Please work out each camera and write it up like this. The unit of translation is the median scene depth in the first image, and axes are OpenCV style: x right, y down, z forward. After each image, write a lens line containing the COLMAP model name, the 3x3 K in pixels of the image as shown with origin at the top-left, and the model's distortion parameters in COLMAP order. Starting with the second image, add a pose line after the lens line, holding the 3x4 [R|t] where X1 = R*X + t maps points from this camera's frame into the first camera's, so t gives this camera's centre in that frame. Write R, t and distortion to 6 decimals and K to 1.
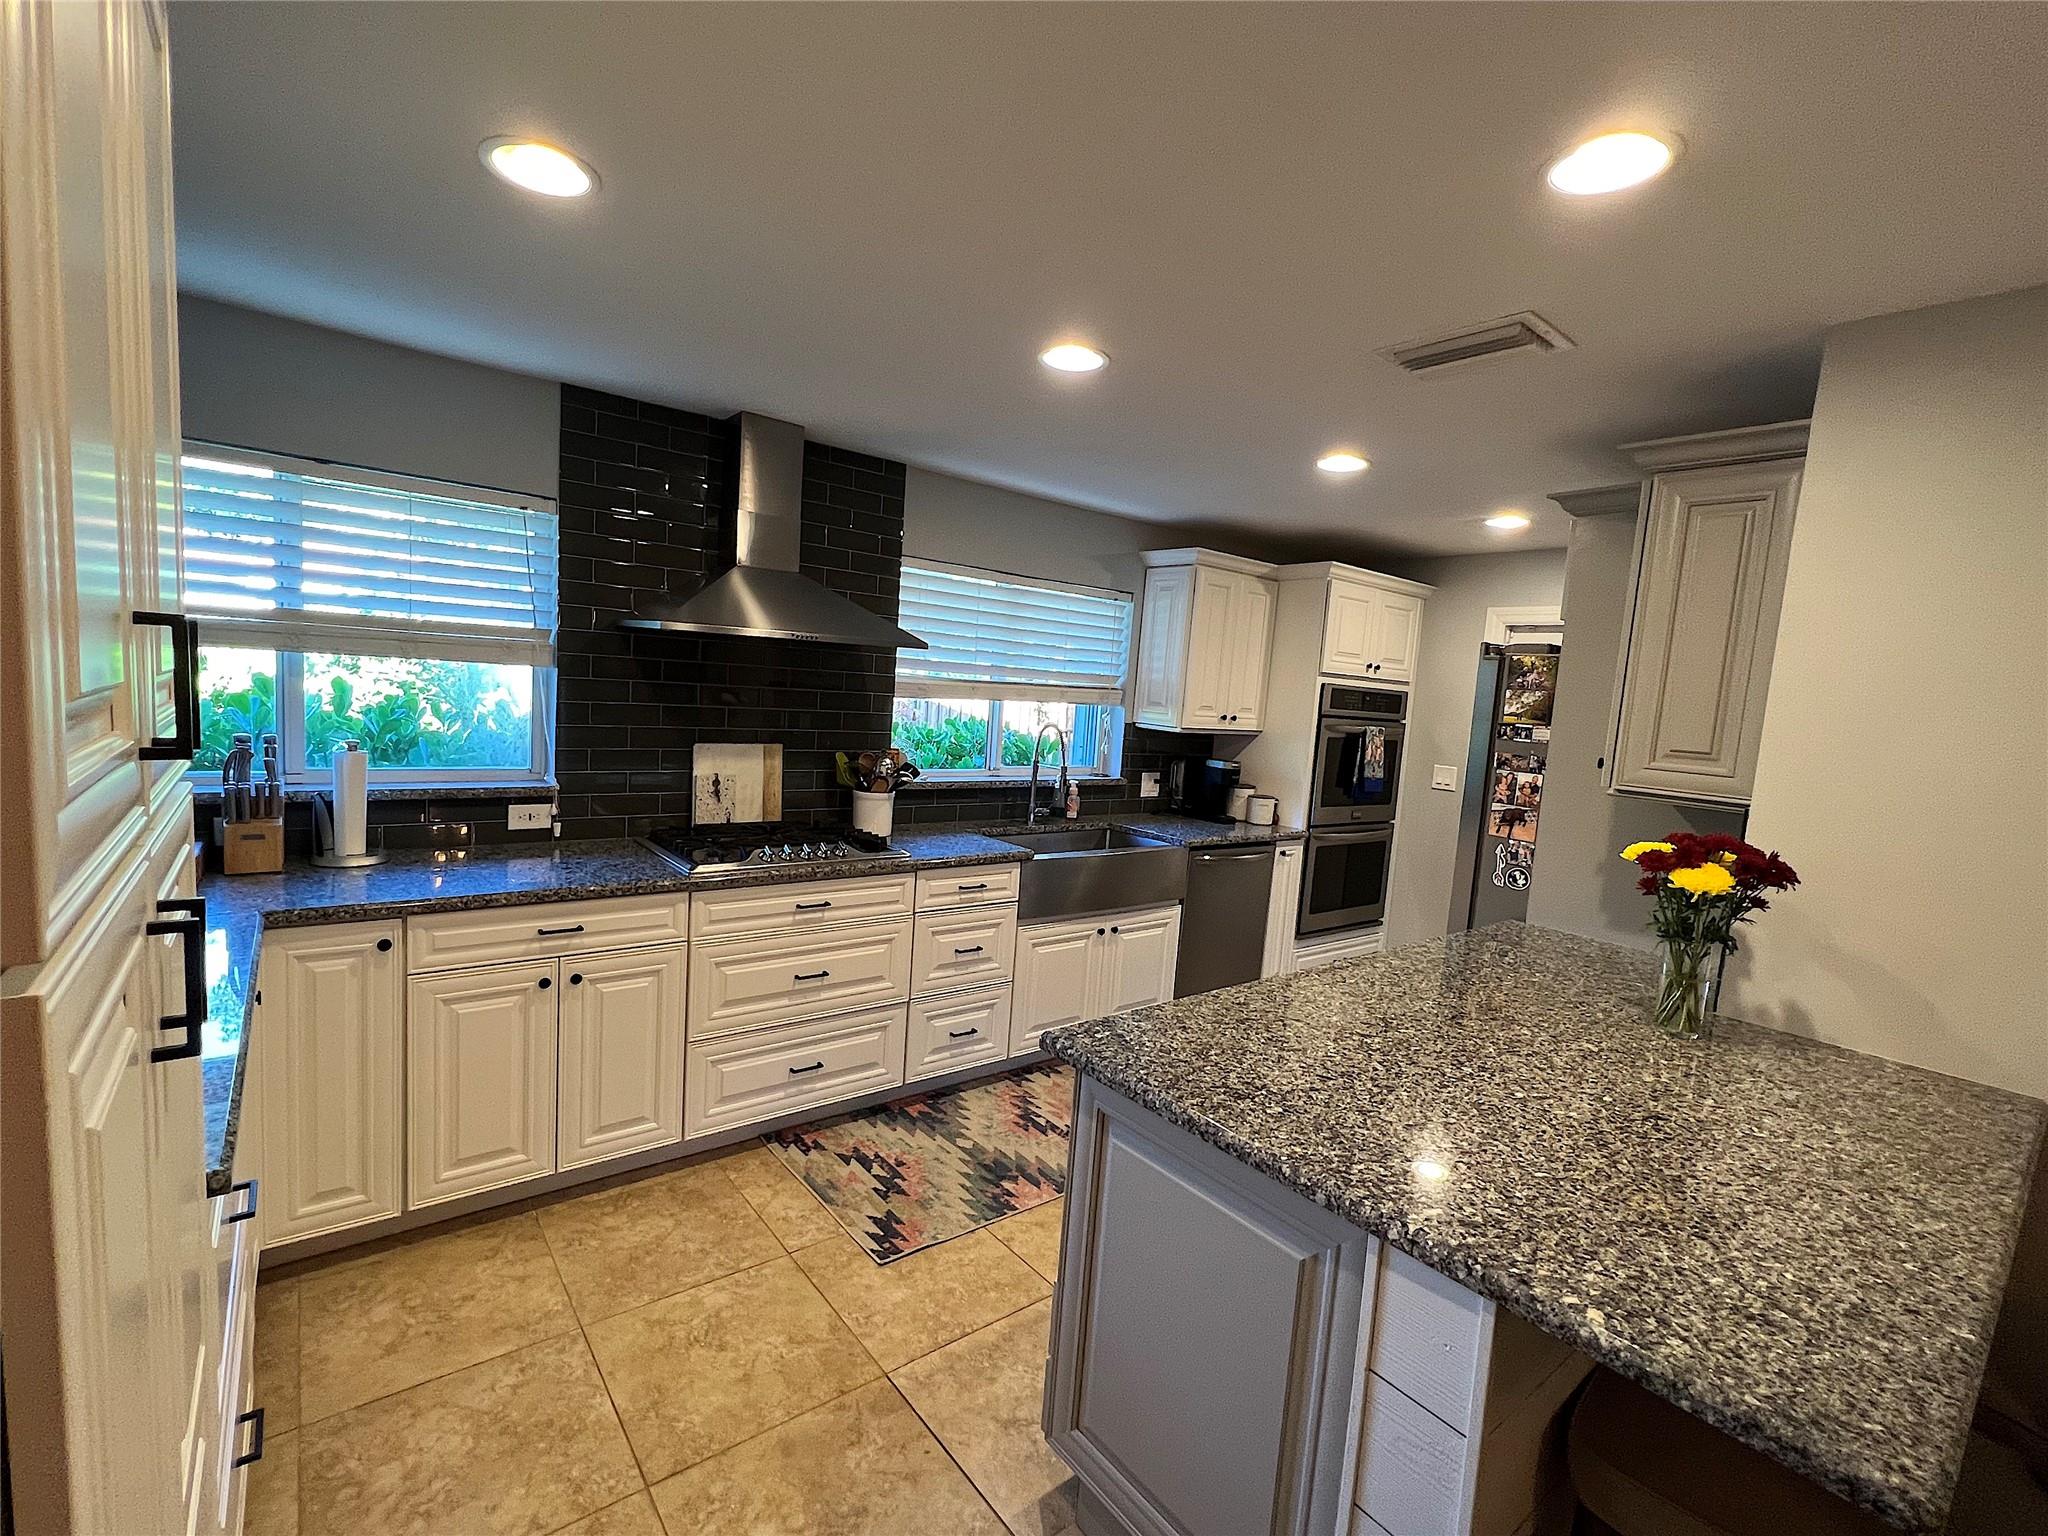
lens RADIAL K [[898.9, 0, 1019.7], [0, 898.9, 773.0], [0, 0, 1]] dist [-0.001044, -0.000022]
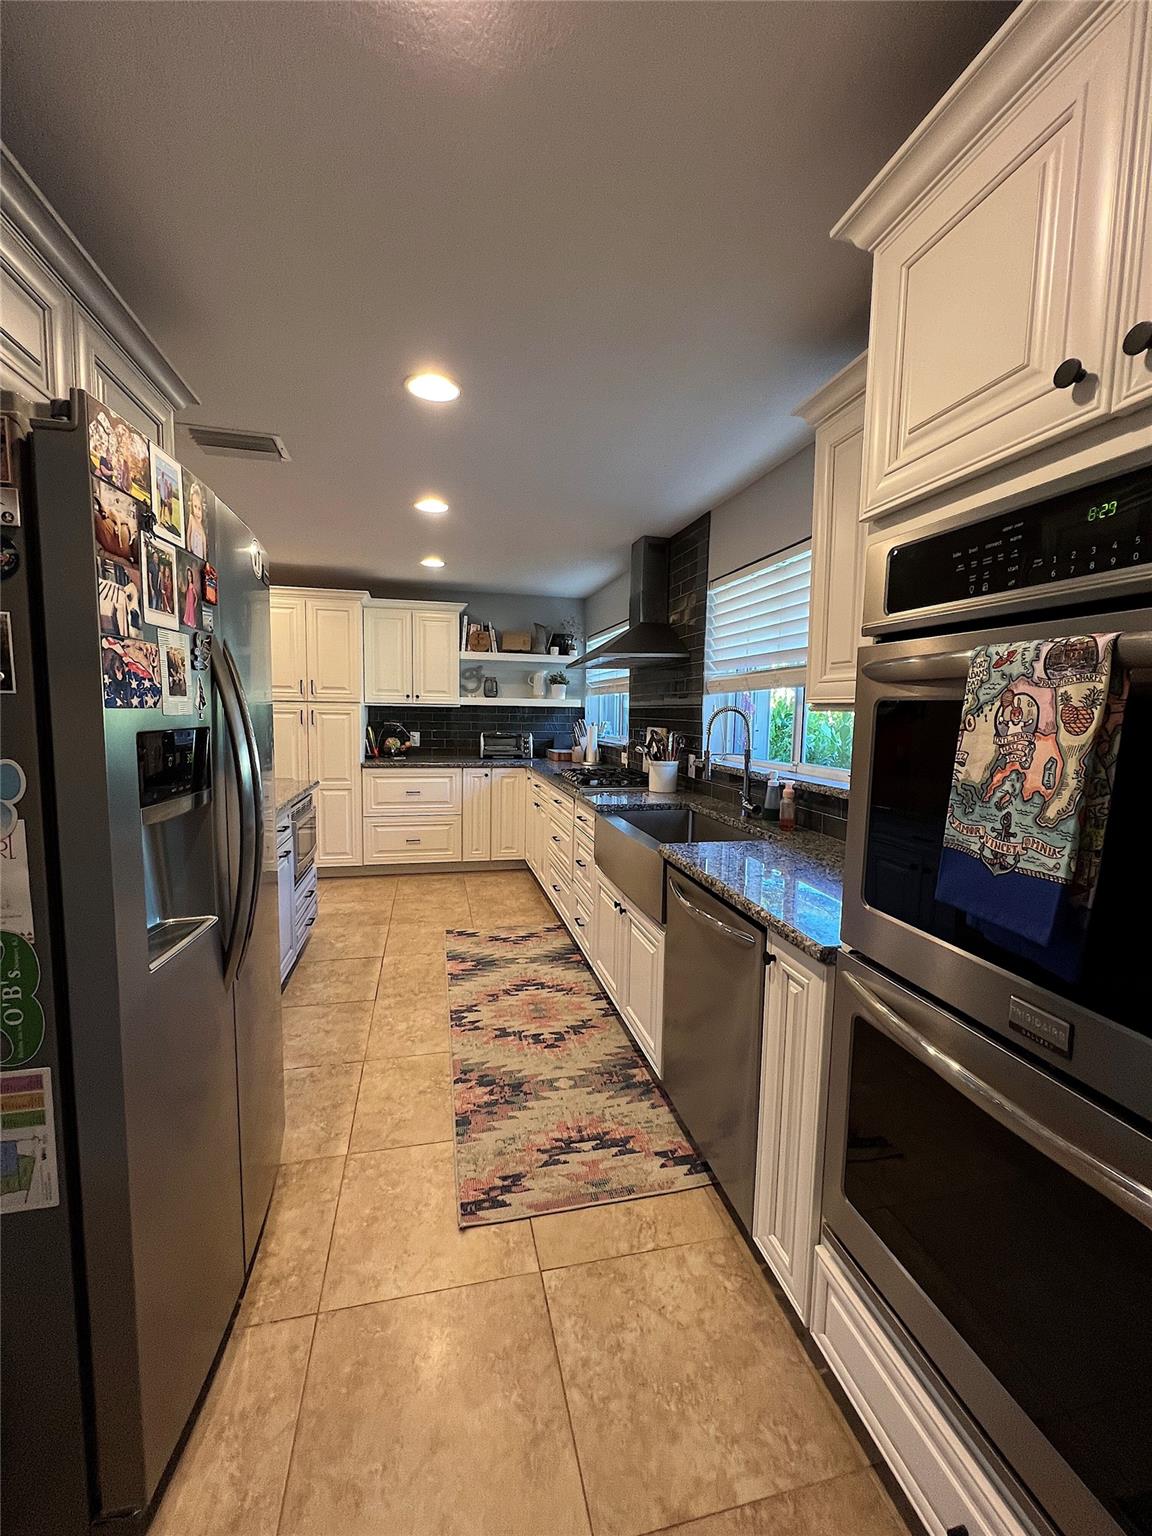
lens RADIAL K [[615.0, 0, 571.9], [0, 615.0, 769.5], [0, 0, 1]] dist [0.002055, 0.000173]
pose [[-0.427382, 0.015870, -0.903932, 0.961371], [-0.126174, 0.989014, 0.077019, -0.027273], [0.895223, 0.146969, -0.420685, 1.604645]]
